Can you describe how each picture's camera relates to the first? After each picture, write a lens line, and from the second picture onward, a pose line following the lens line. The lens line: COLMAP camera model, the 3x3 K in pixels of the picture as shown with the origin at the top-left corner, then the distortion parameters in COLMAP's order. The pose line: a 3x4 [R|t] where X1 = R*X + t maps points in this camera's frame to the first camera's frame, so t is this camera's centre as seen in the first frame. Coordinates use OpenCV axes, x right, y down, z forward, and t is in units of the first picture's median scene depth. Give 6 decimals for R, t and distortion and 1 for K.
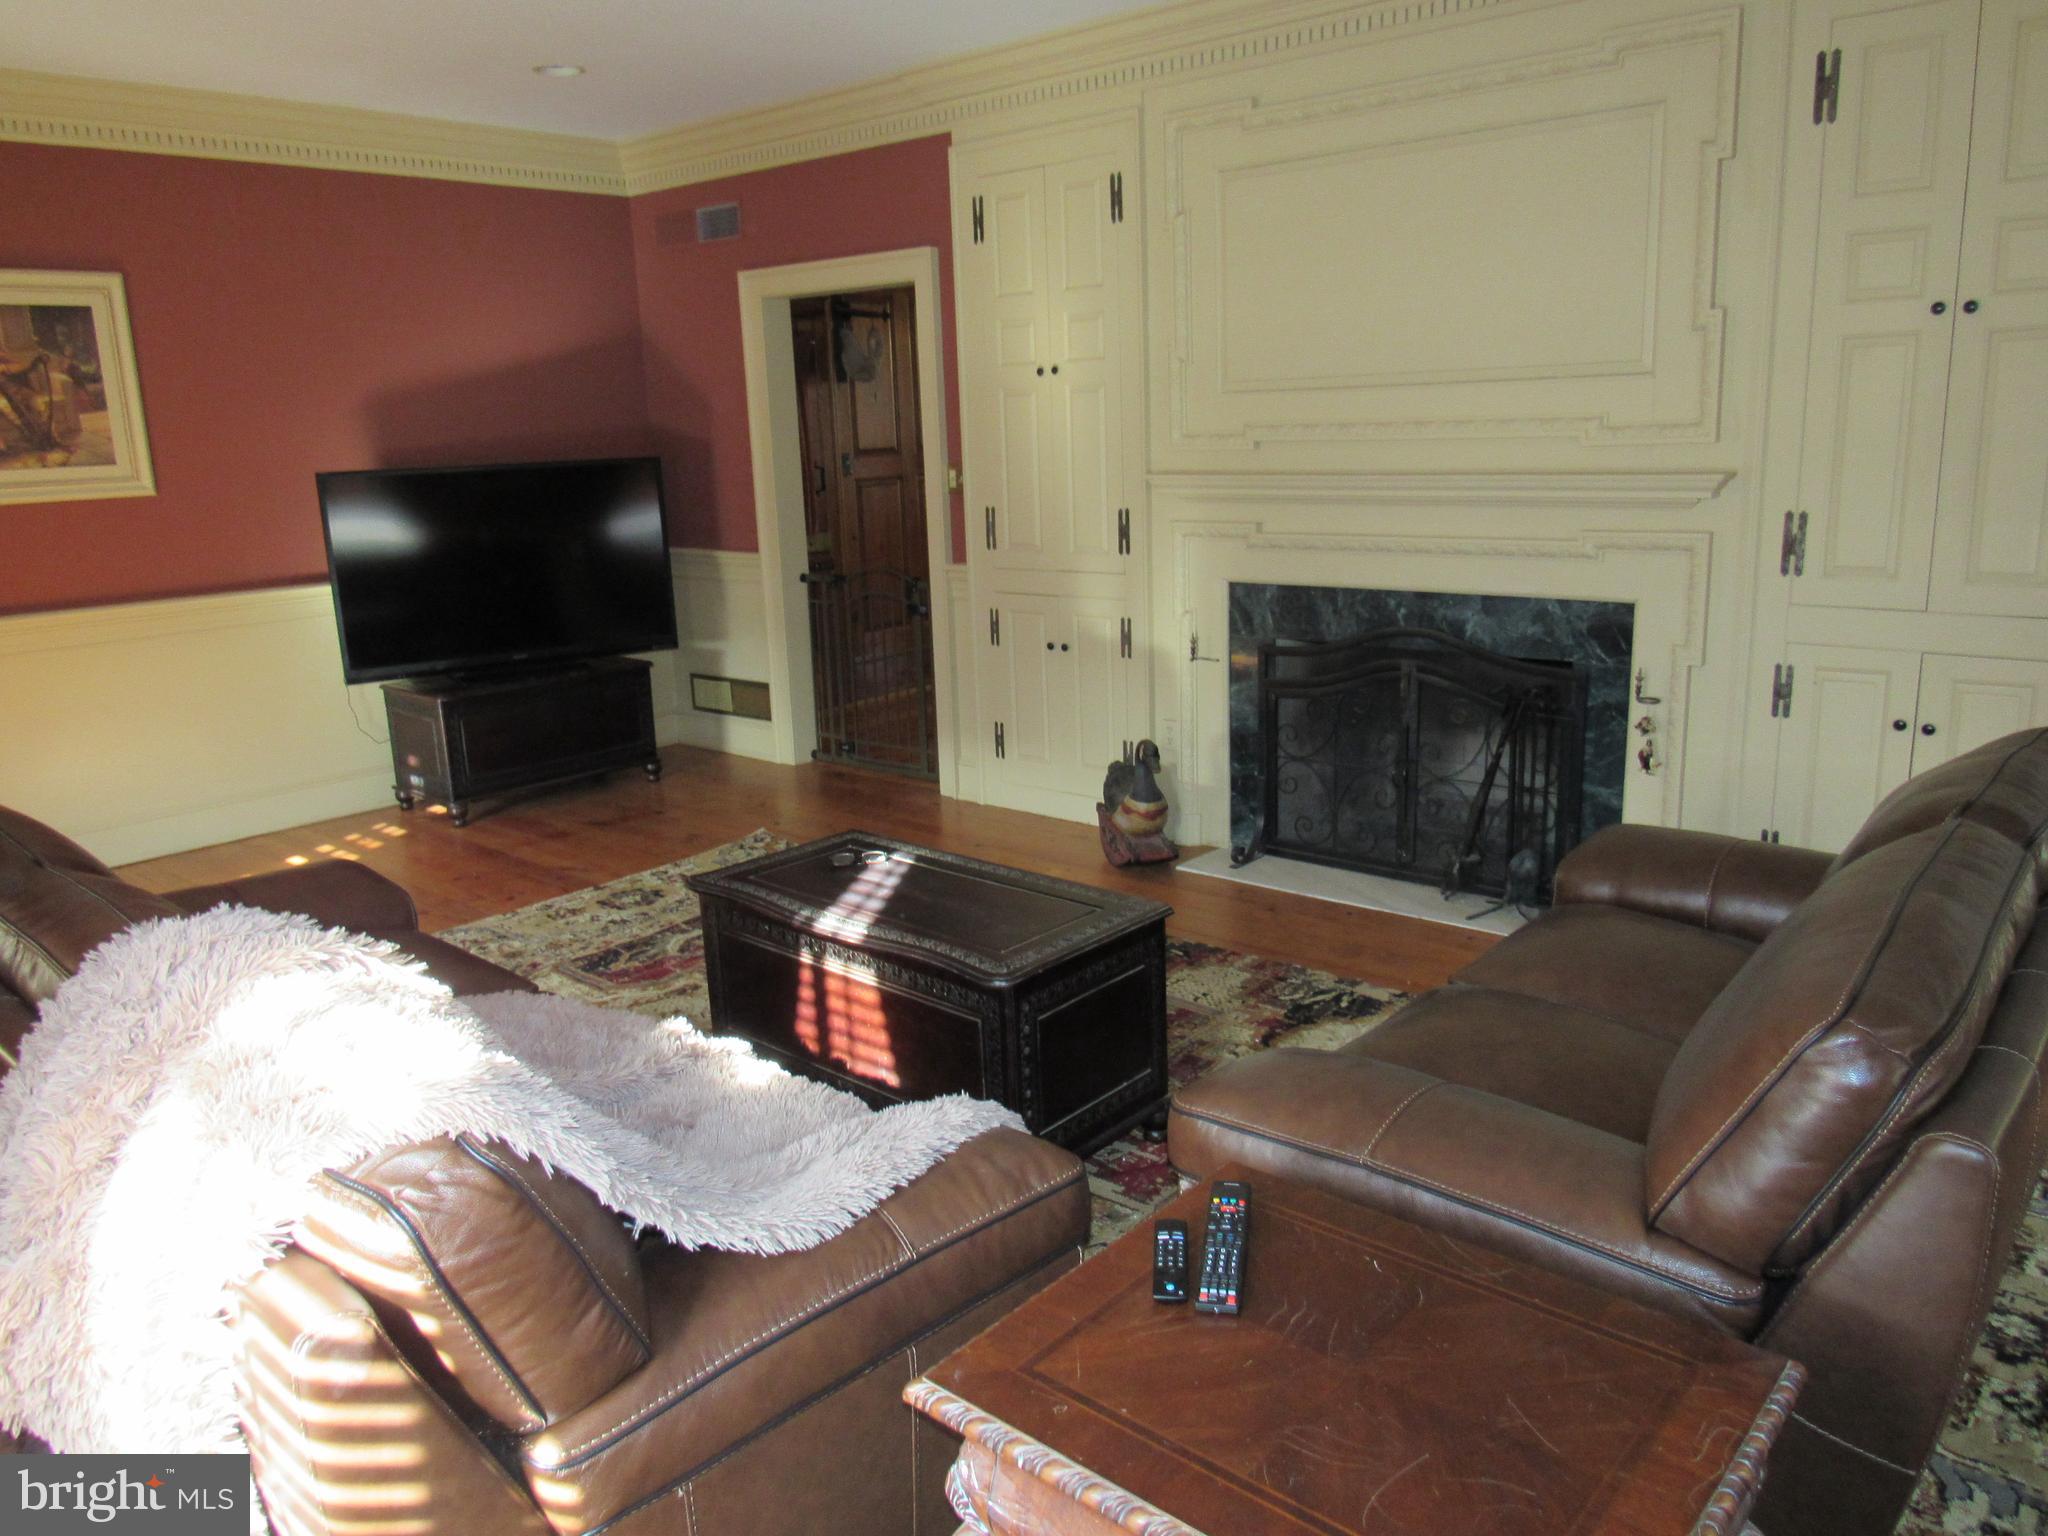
lens RADIAL K [[1461.9, 0, 1013.9], [0, 1461.9, 752.0], [0, 0, 1]] dist [-0.020668, -0.001196]
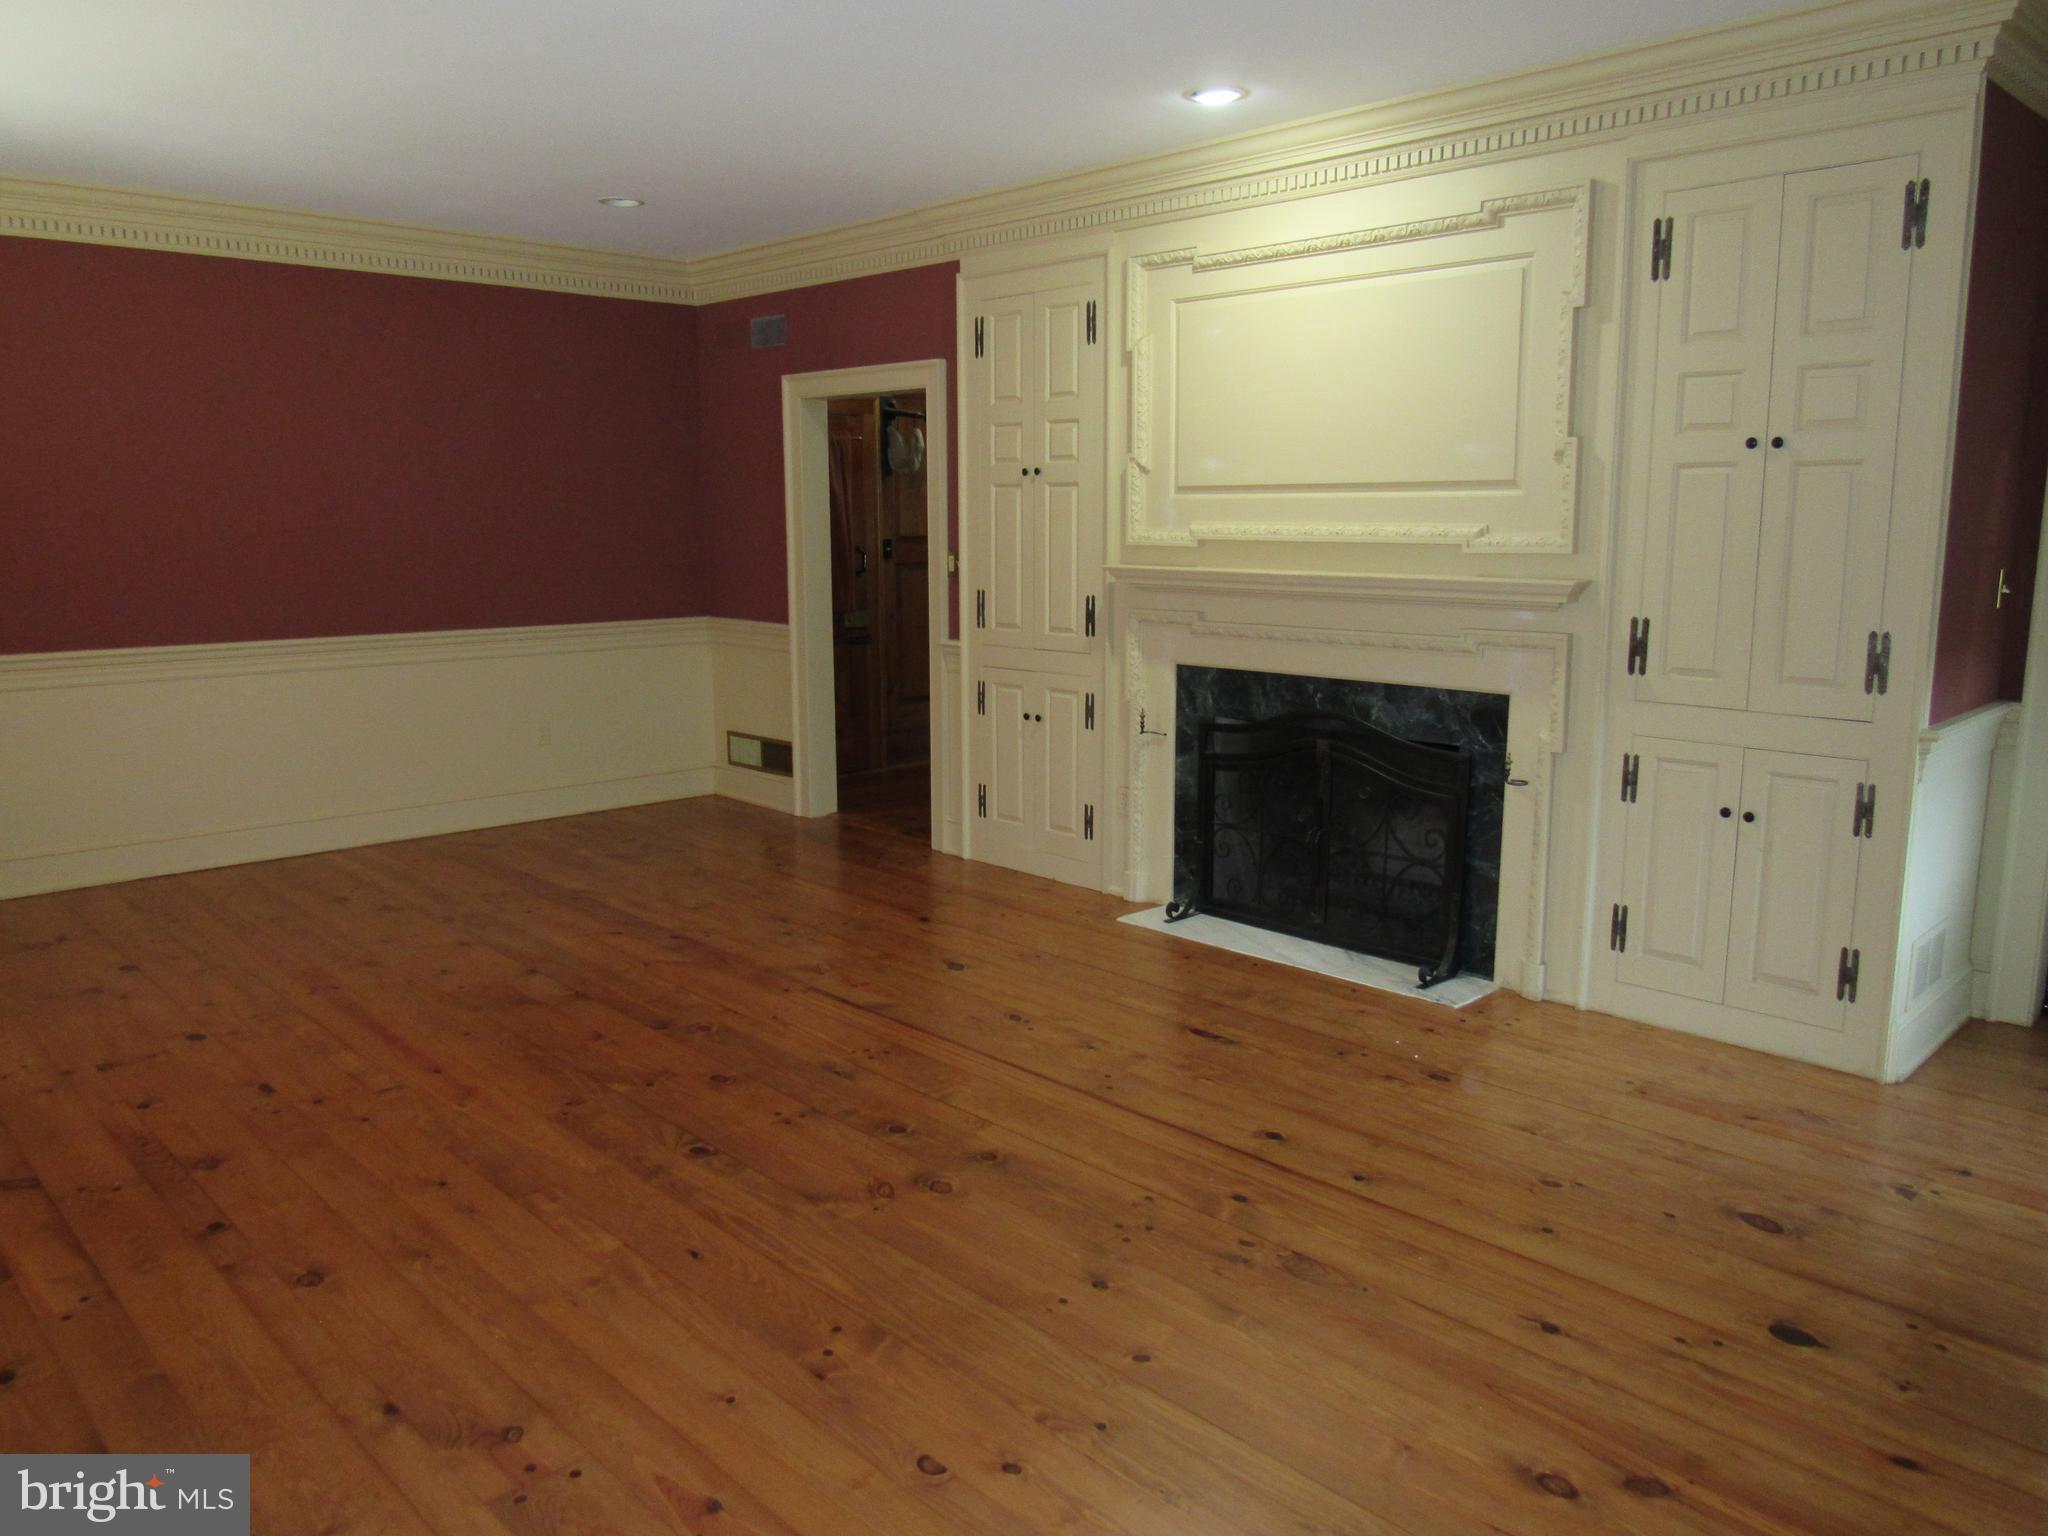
lens RADIAL K [[1461.9, 0, 1015.5], [0, 1461.9, 751.8], [0, 0, 1]] dist [-0.020668, -0.001196]
pose [[0.995873, 0.046833, -0.077746, 0.115827], [-0.051441, 0.996968, -0.058376, 0.021226], [0.074776, 0.062135, 0.995263, -0.112176]]
